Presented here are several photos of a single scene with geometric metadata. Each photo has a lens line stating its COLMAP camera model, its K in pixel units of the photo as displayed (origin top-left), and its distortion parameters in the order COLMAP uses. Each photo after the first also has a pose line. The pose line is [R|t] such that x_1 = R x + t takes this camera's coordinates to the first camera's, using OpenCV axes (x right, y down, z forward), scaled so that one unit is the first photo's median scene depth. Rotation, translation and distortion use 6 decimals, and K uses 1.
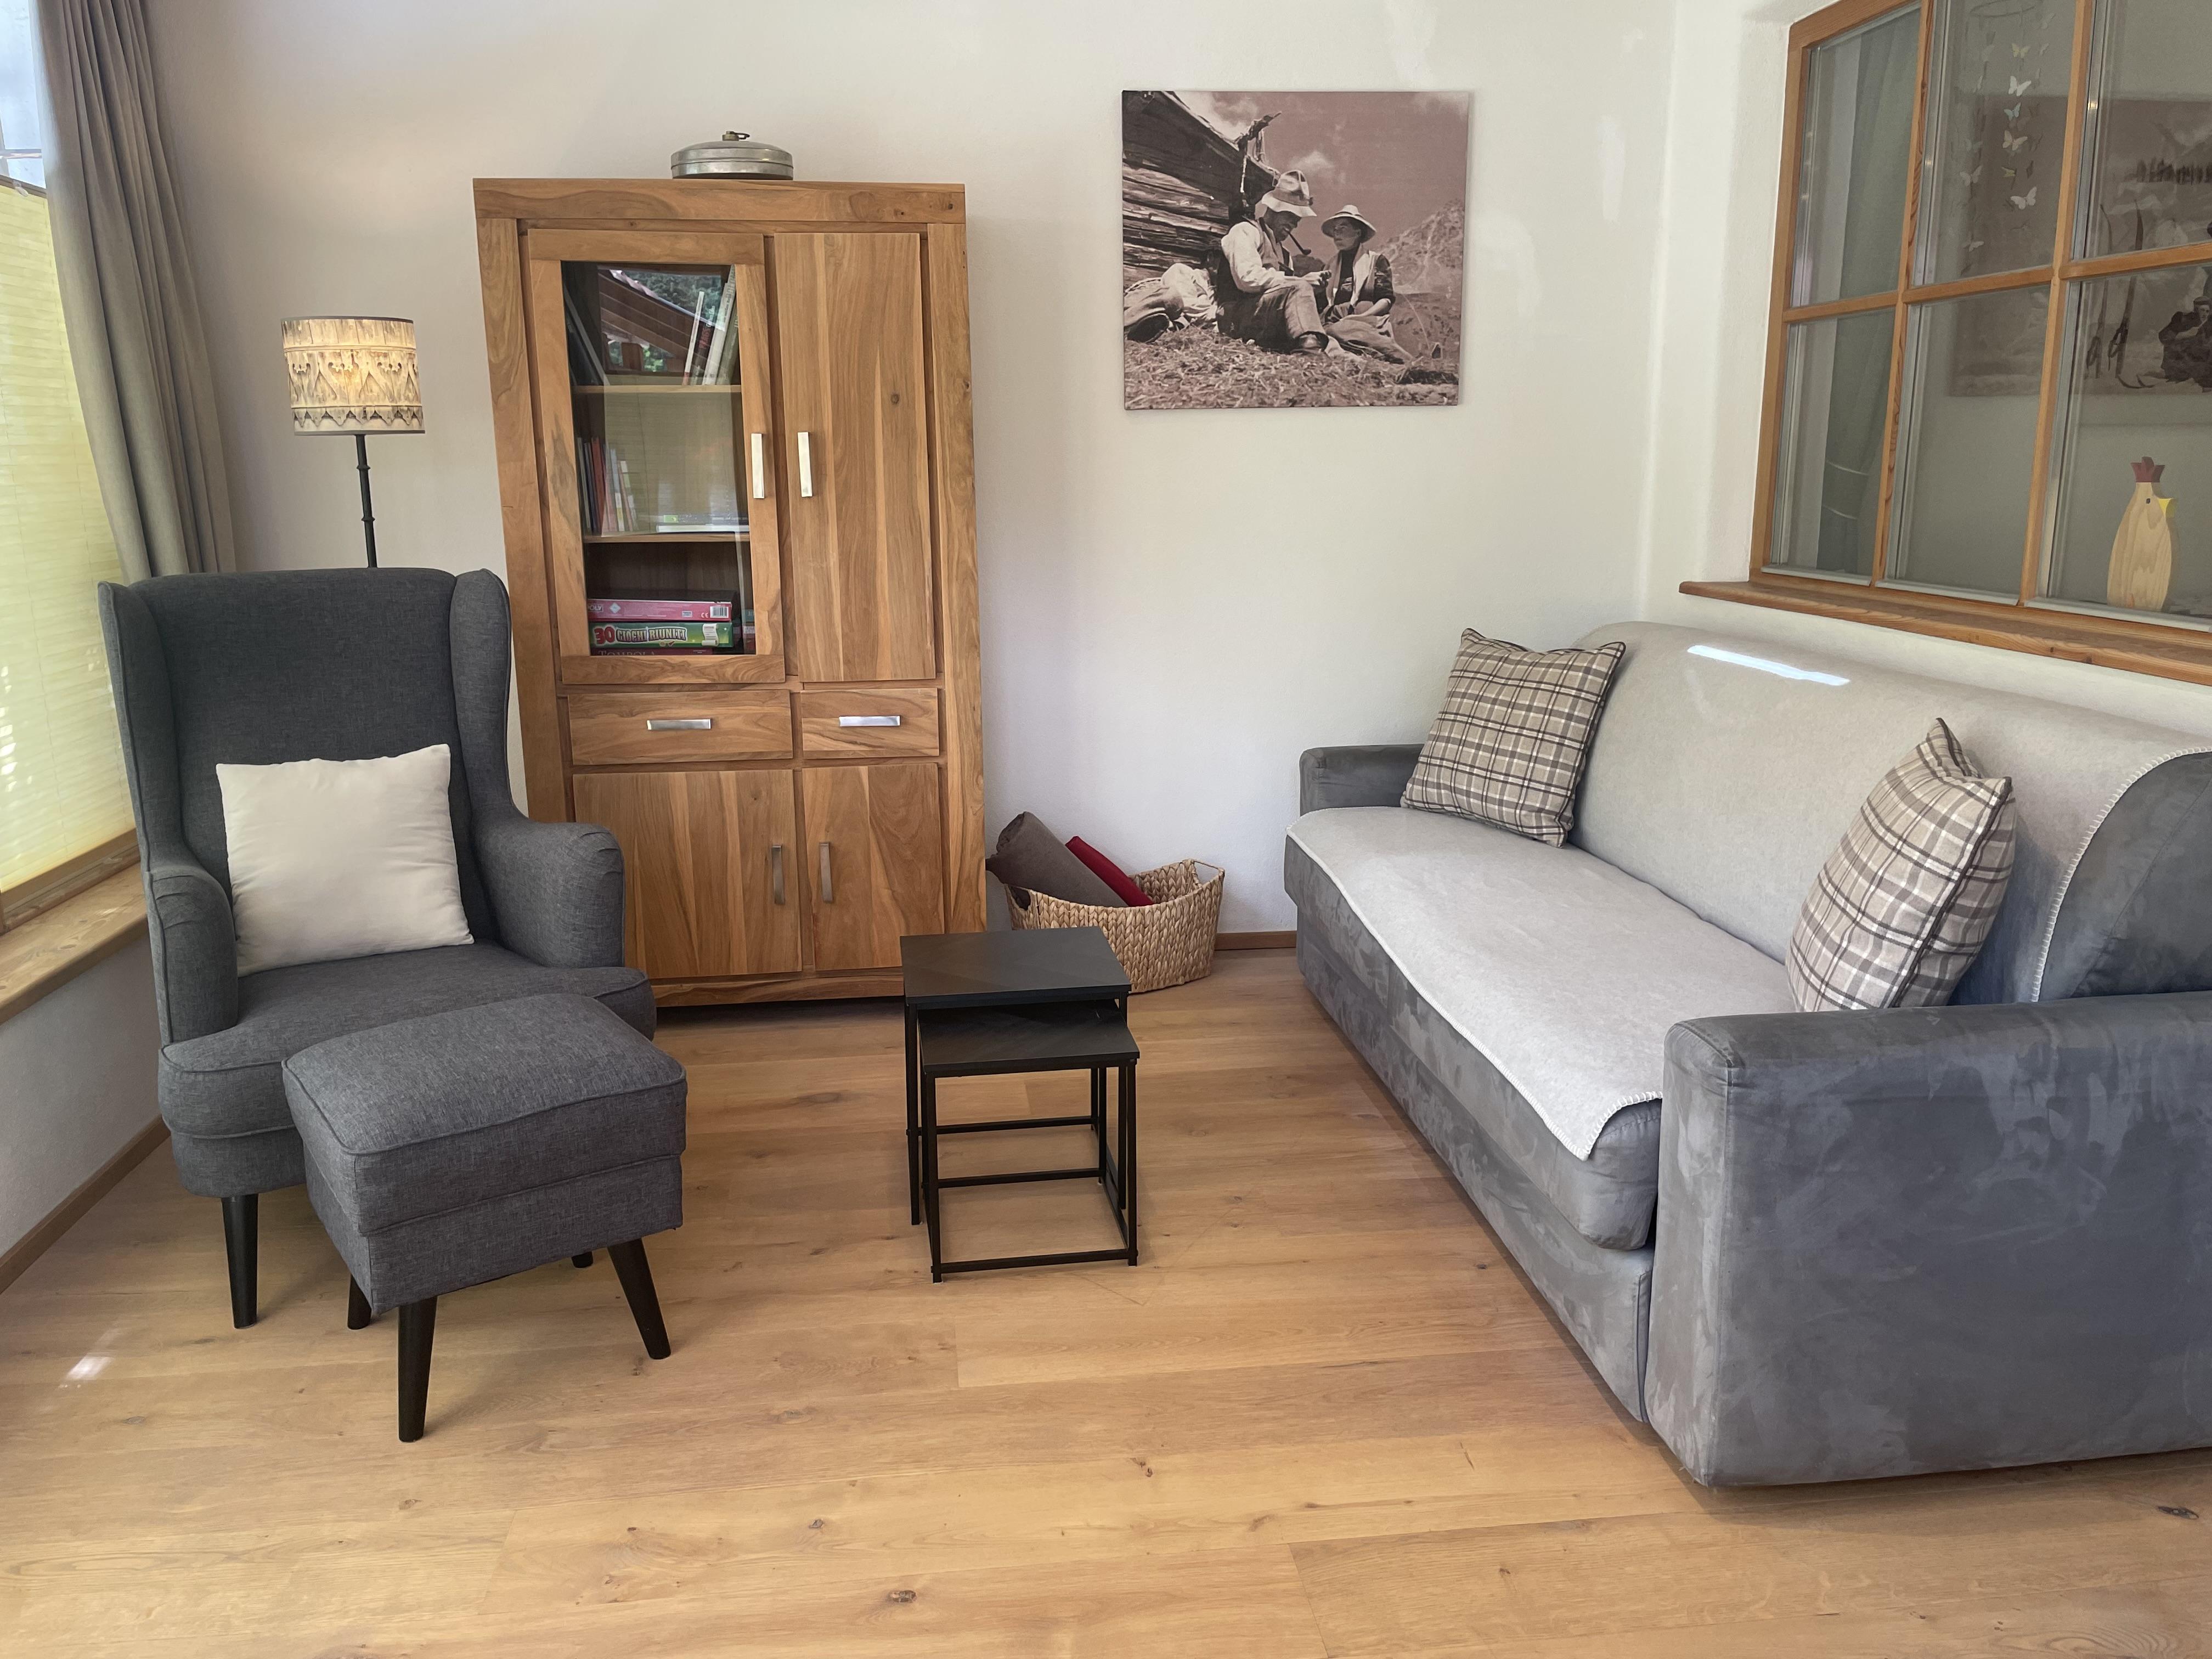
lens RADIAL K [[1687.4, 0, 1101.0], [0, 1687.4, 821.7], [0, 0, 1]] dist [0.090613, -0.123236]
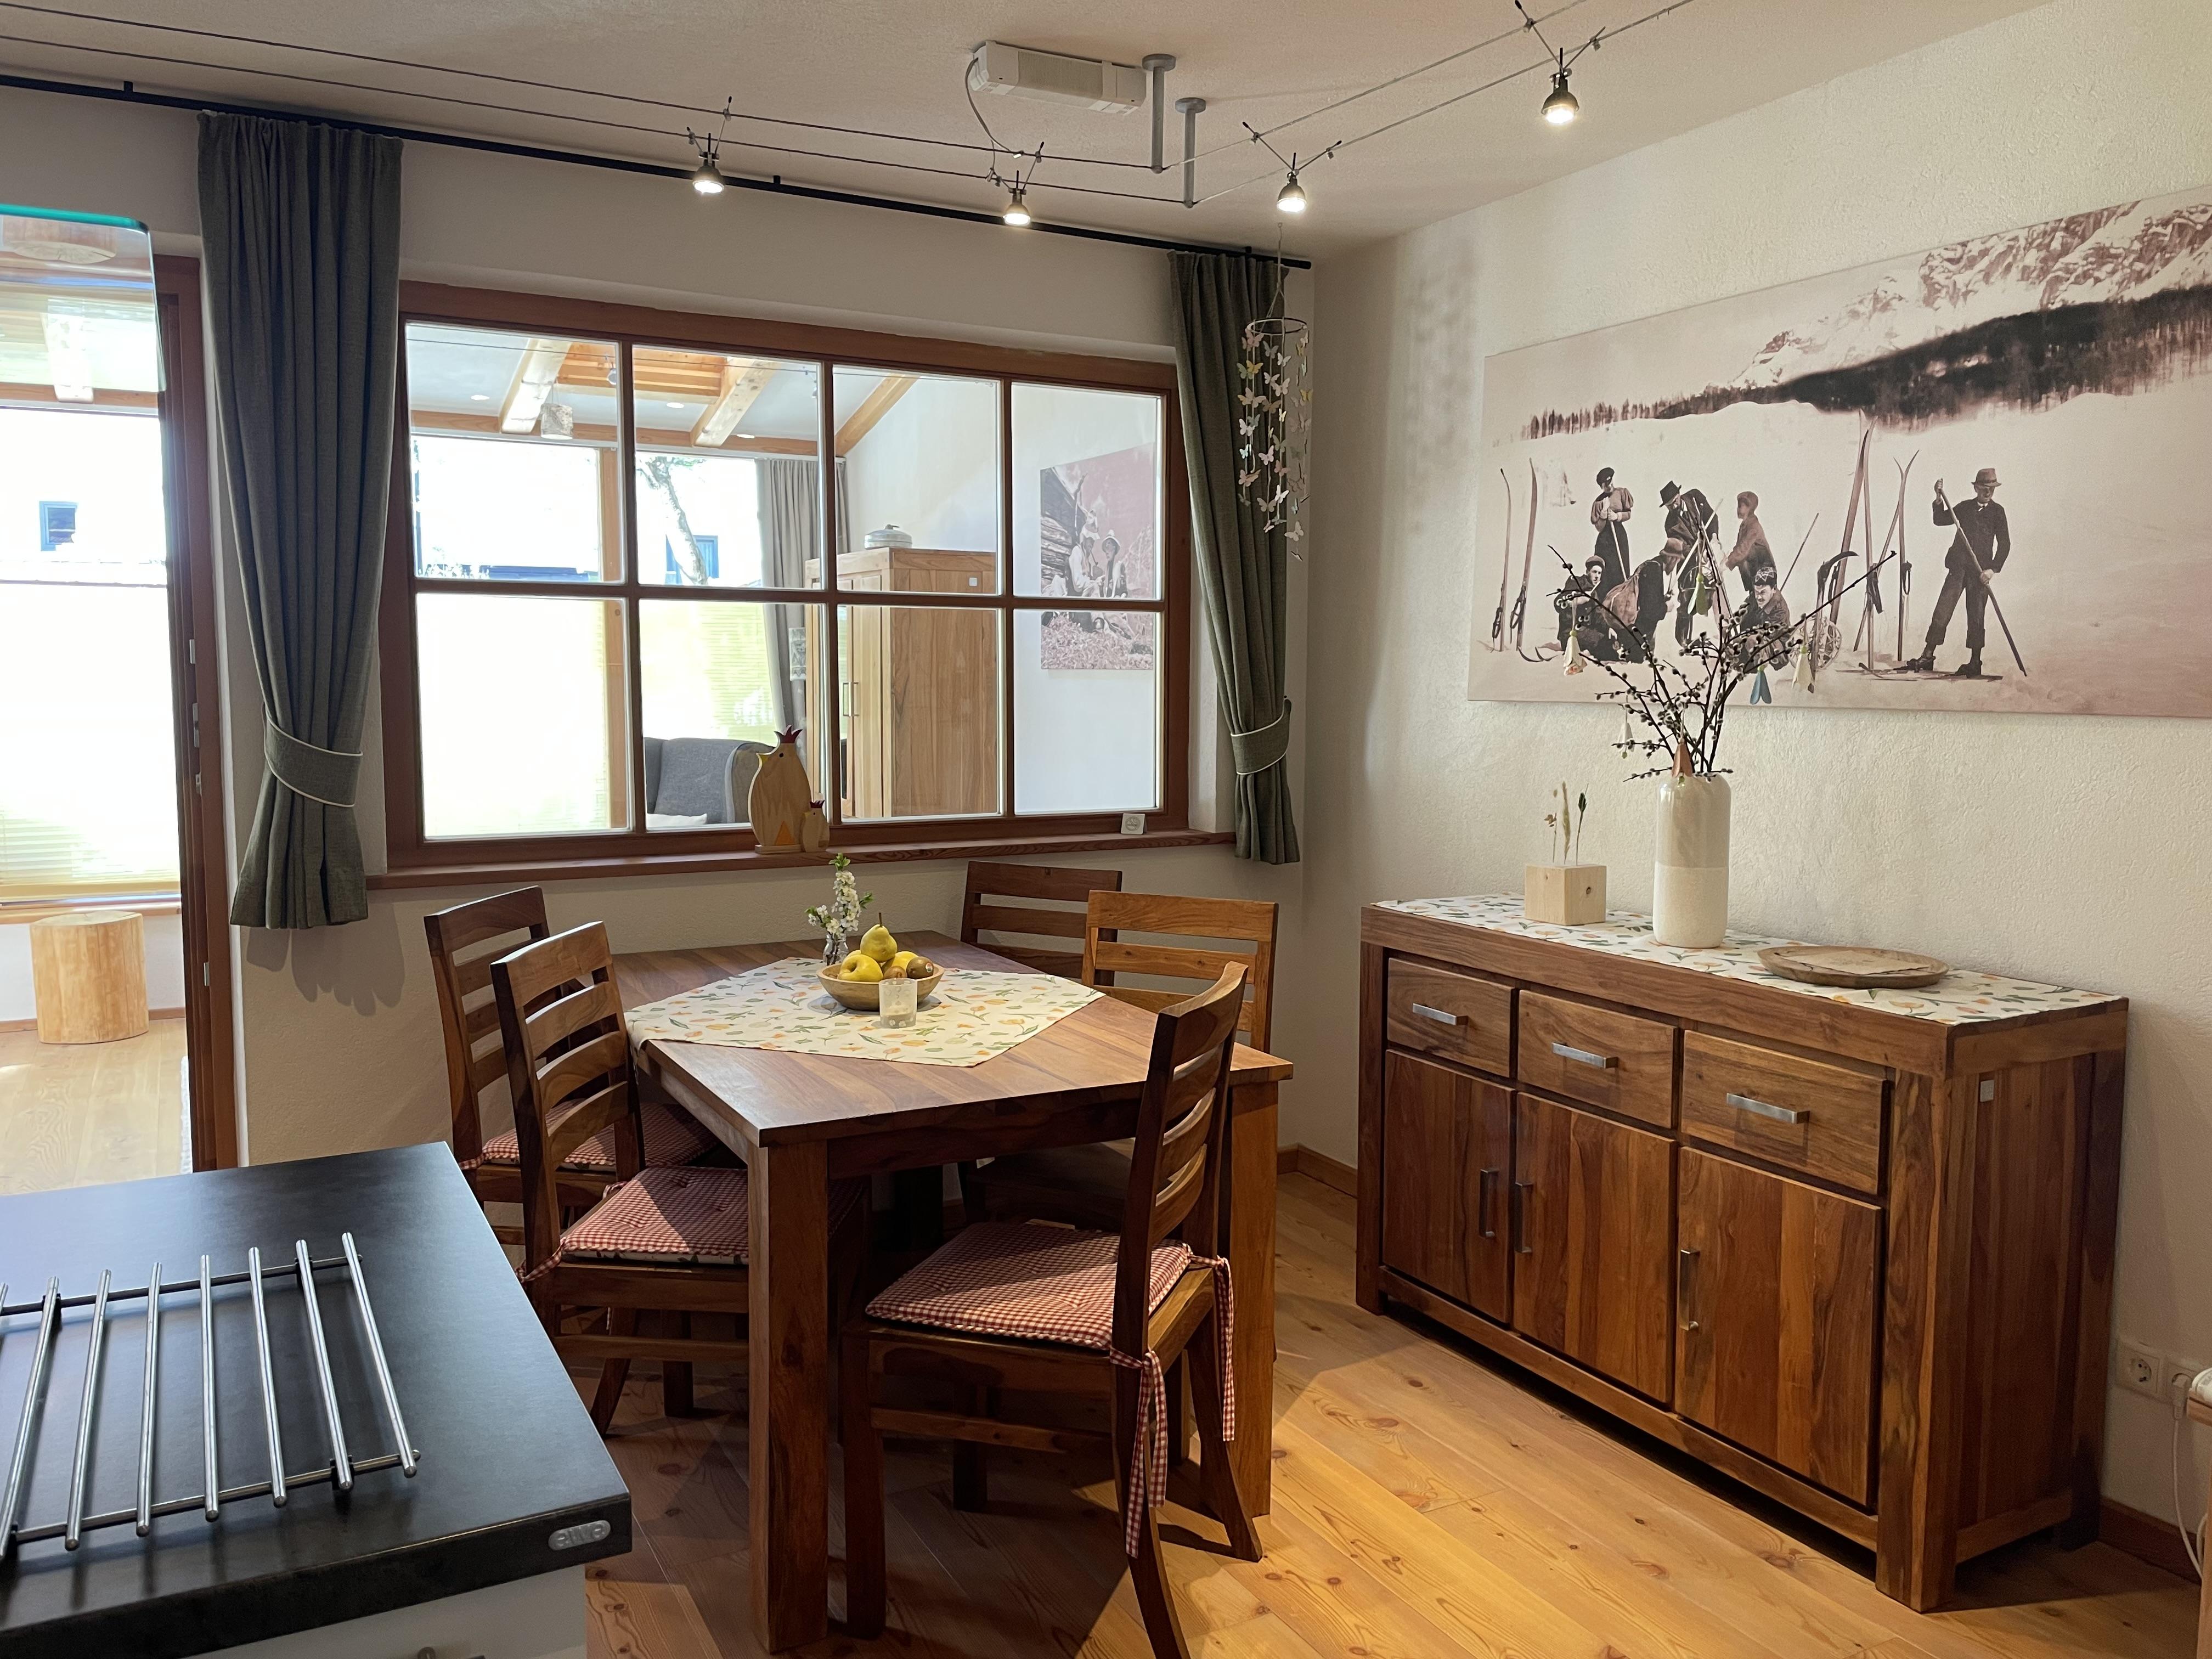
lens RADIAL K [[1687.4, 0, 1101.0], [0, 1687.4, 821.7], [0, 0, 1]] dist [0.090613, -0.123236]
pose [[0.375557, 0.097046, -0.921704, 1.513828], [-0.199944, 0.979568, 0.021670, -0.163516], [0.904975, 0.176150, 0.387287, 0.522479]]
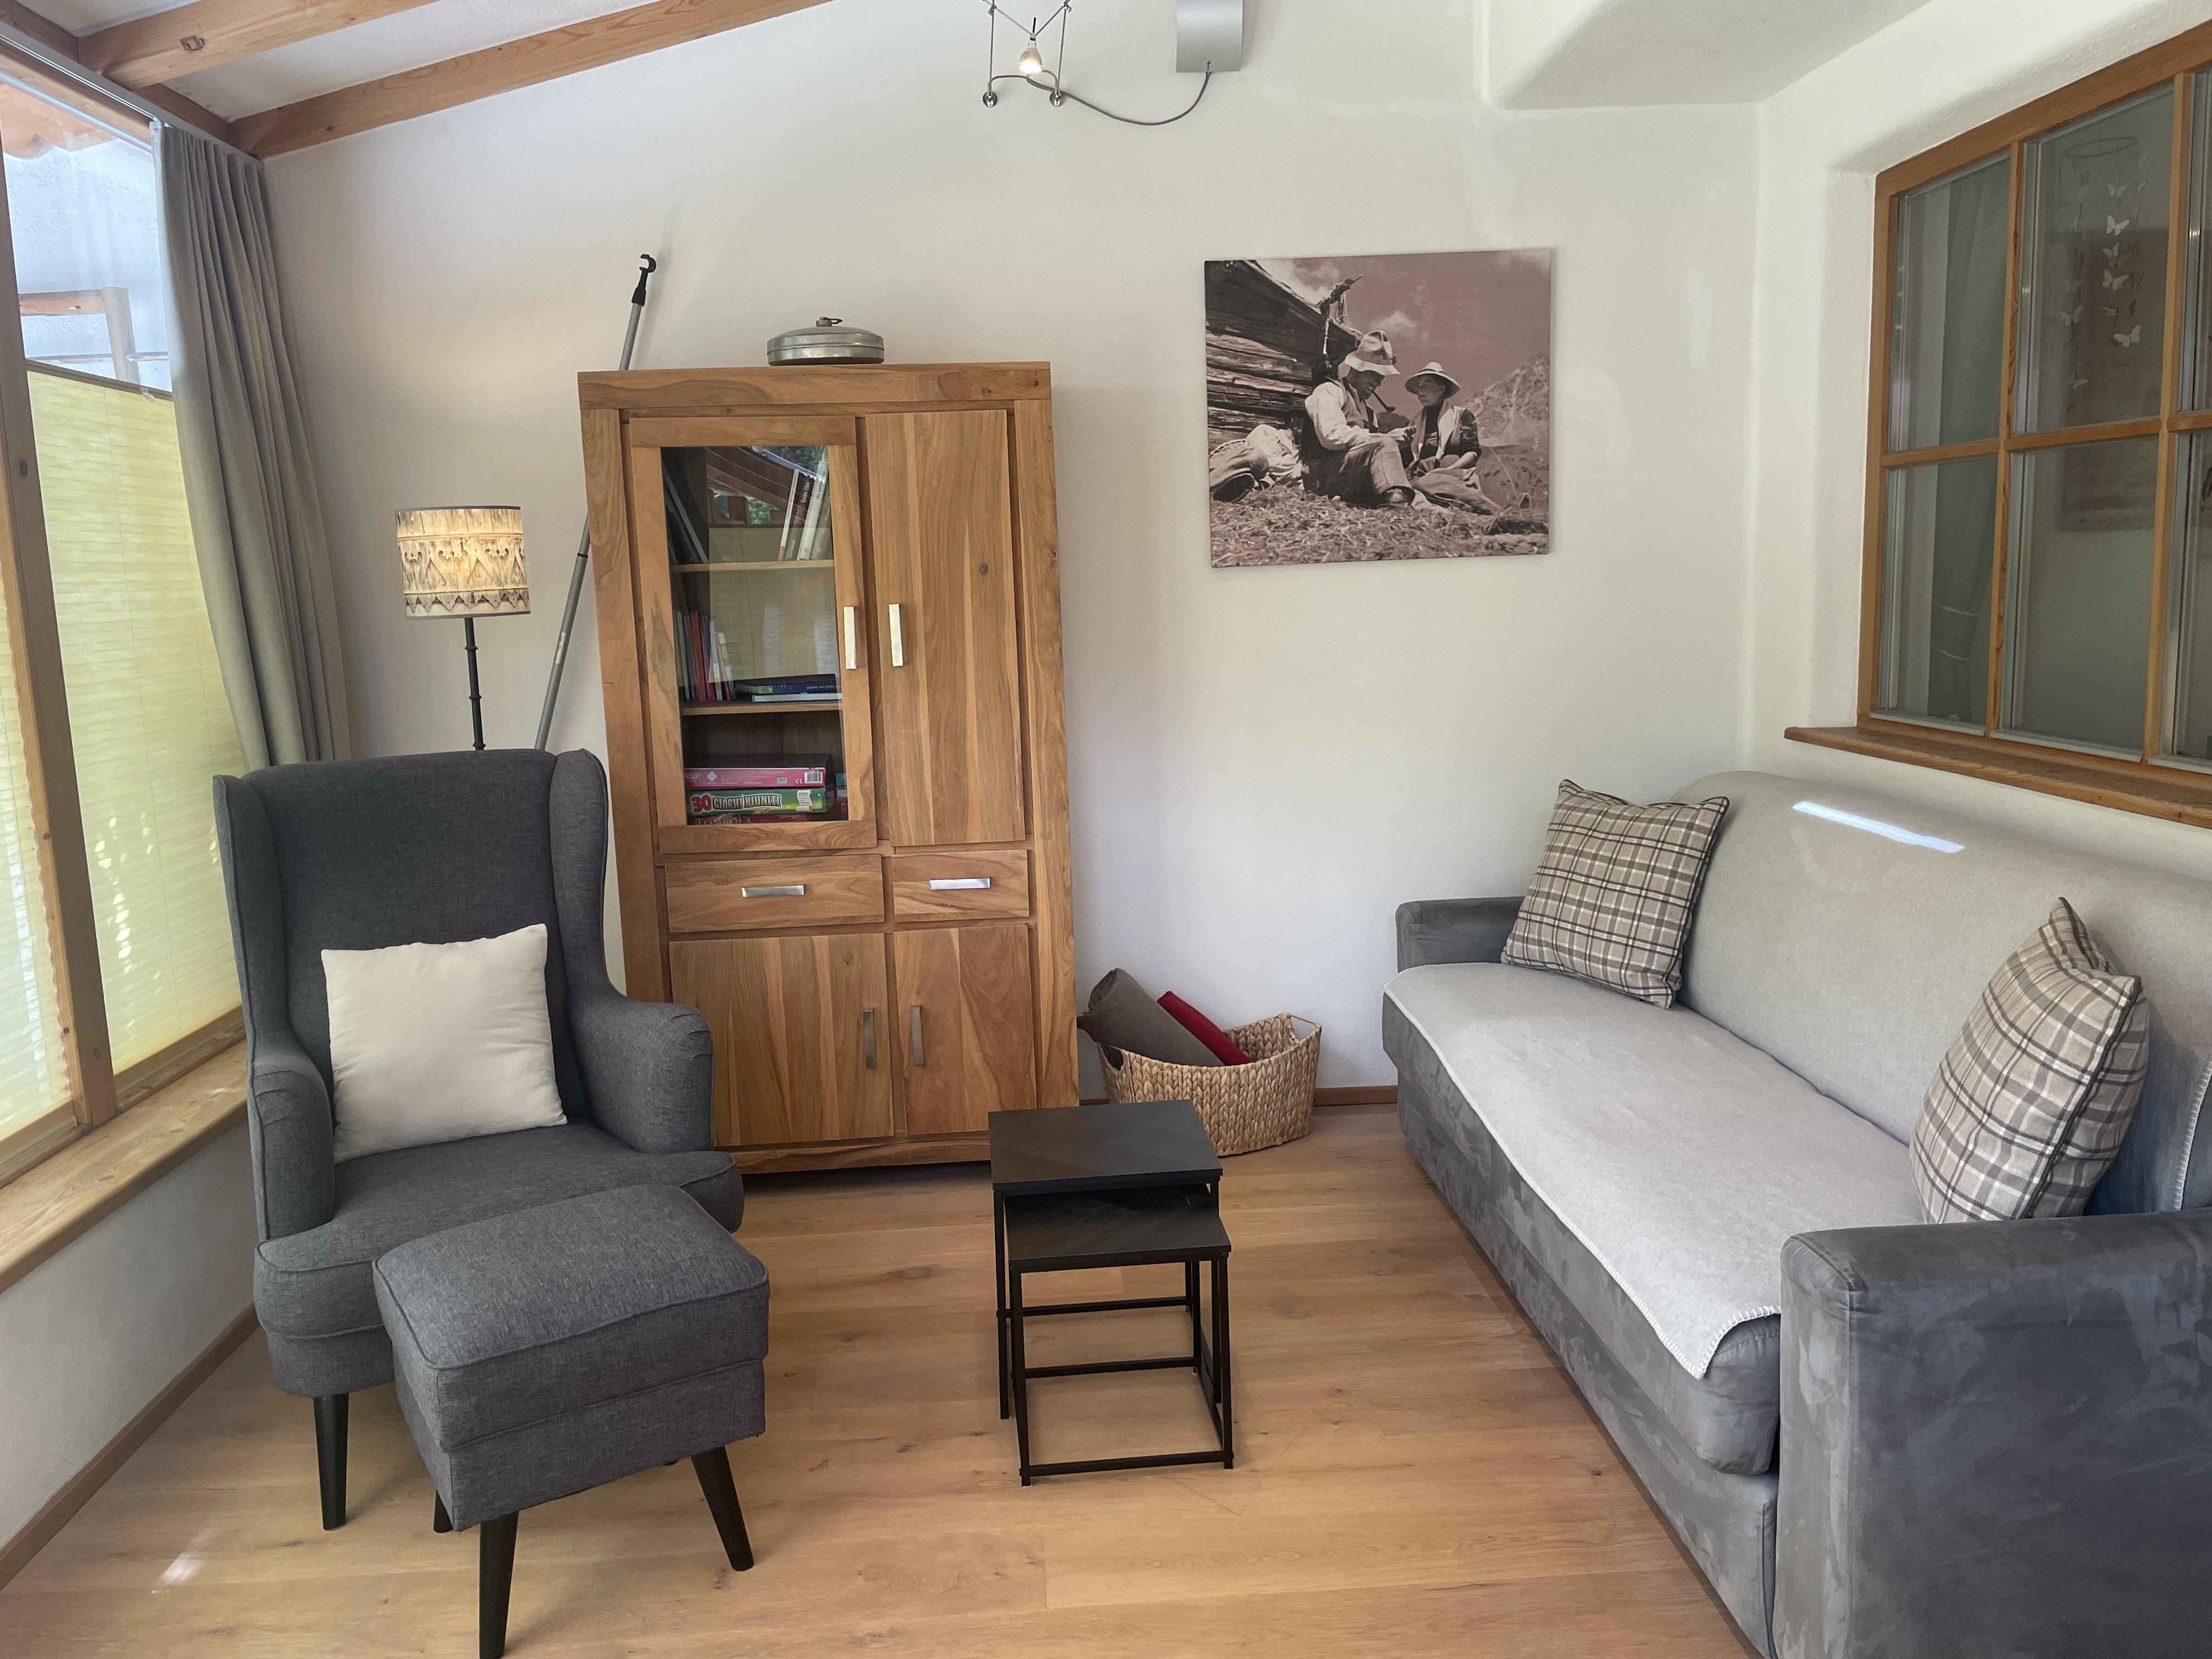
lens RADIAL K [[1685.7, 0, 1105.2], [0, 1685.7, 818.9], [0, 0, 1]] dist [0.095125, -0.131132]
pose [[0.998146, -0.015126, -0.058961, 0.008209], [0.011282, 0.997822, -0.064998, -0.031248], [0.059816, 0.064212, 0.996142, 0.006748]]
